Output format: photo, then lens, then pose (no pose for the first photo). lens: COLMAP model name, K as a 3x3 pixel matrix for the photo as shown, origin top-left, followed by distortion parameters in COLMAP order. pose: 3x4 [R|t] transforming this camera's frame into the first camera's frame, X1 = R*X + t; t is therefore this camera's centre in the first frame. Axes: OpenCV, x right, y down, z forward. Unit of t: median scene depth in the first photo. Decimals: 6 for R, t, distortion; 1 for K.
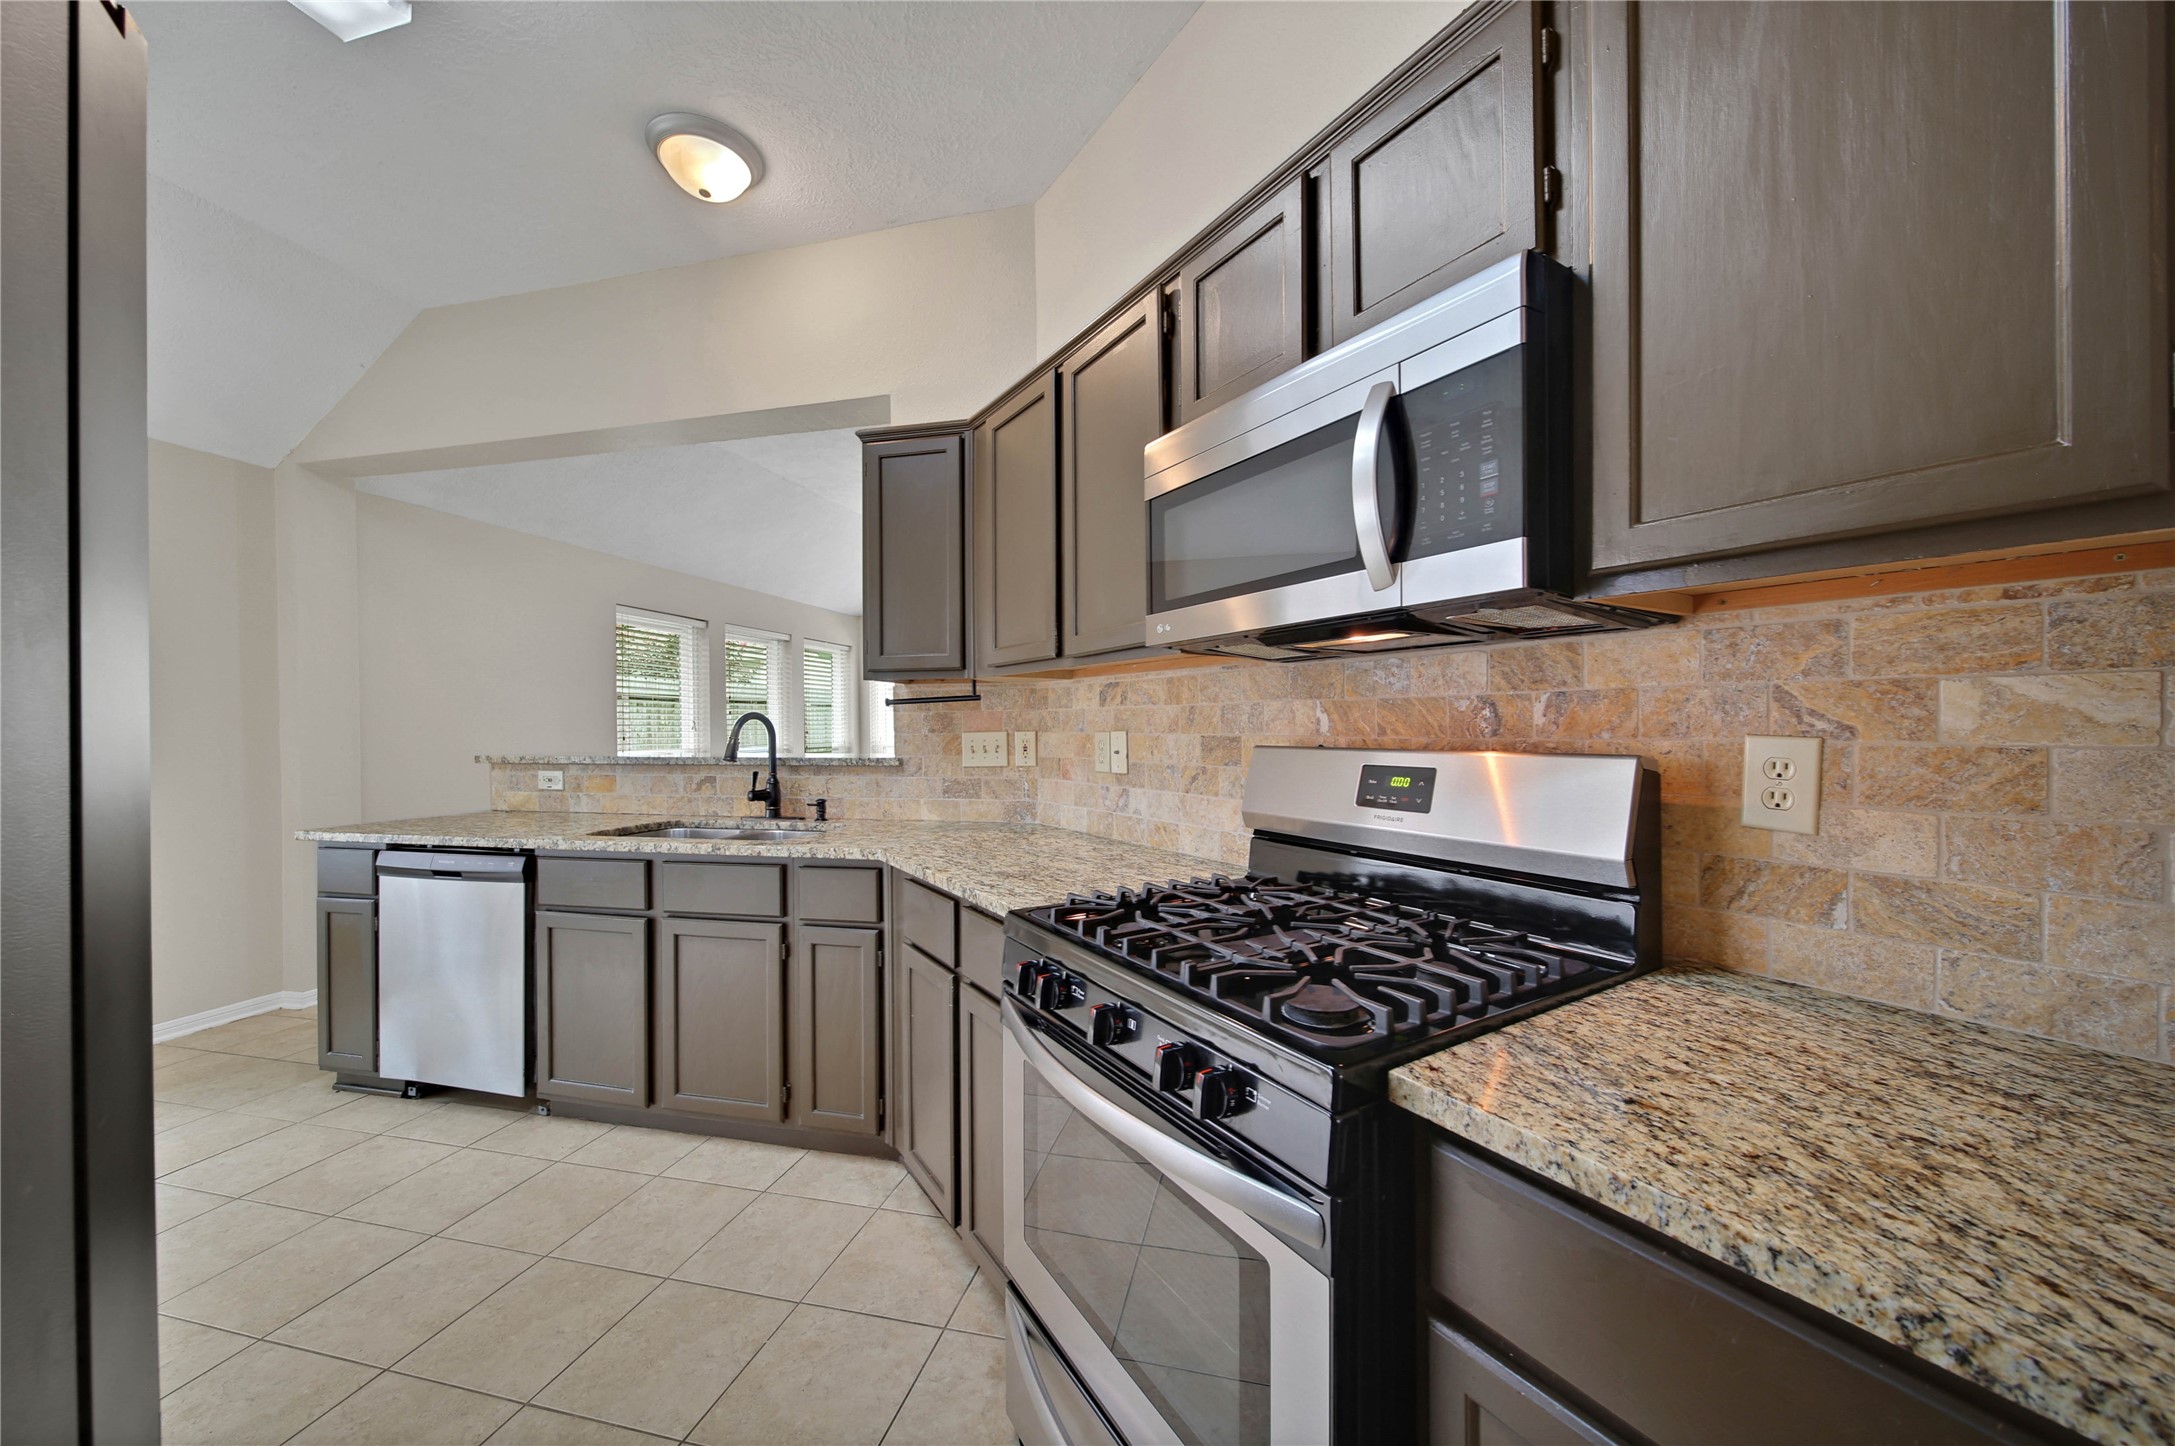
lens RADIAL K [[789.0, 0, 1106.0], [0, 789.0, 725.7], [0, 0, 1]] dist [0.002010, -0.001996]
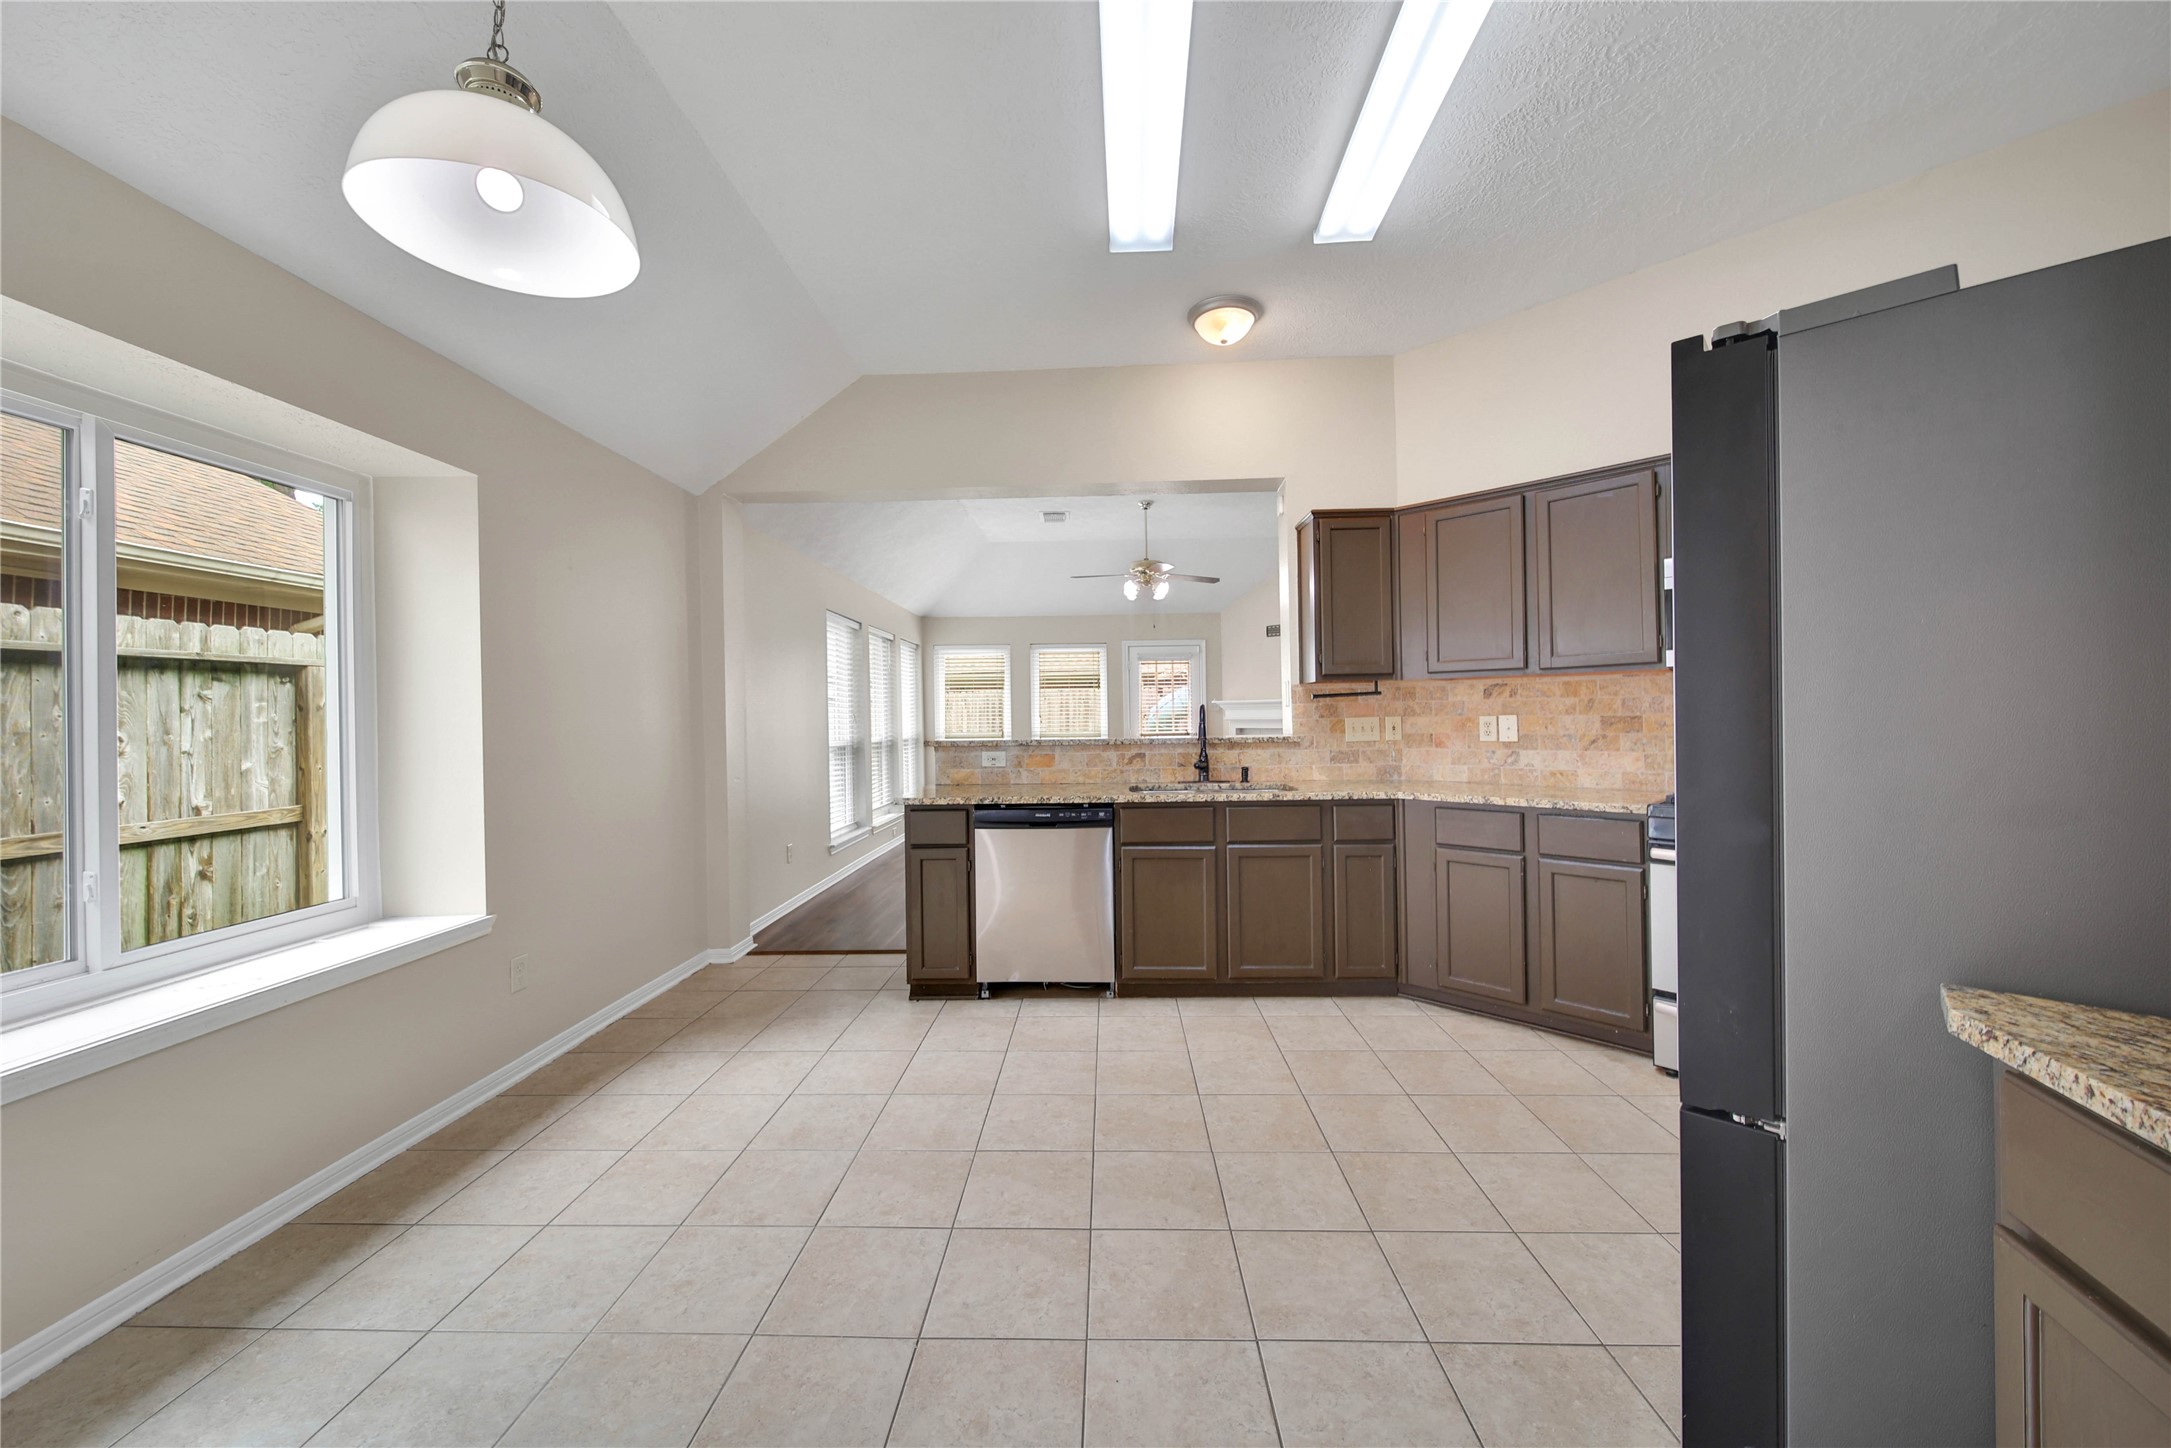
lens RADIAL K [[787.6, 0, 1089.3], [0, 787.6, 715.7], [0, 0, 1]] dist [0.002010, -0.001996]
pose [[0.979964, -0.008738, 0.198983, -0.998592], [0.009296, 0.999955, -0.001867, 0.004050], [-0.198957, 0.003679, 0.980001, -0.330227]]
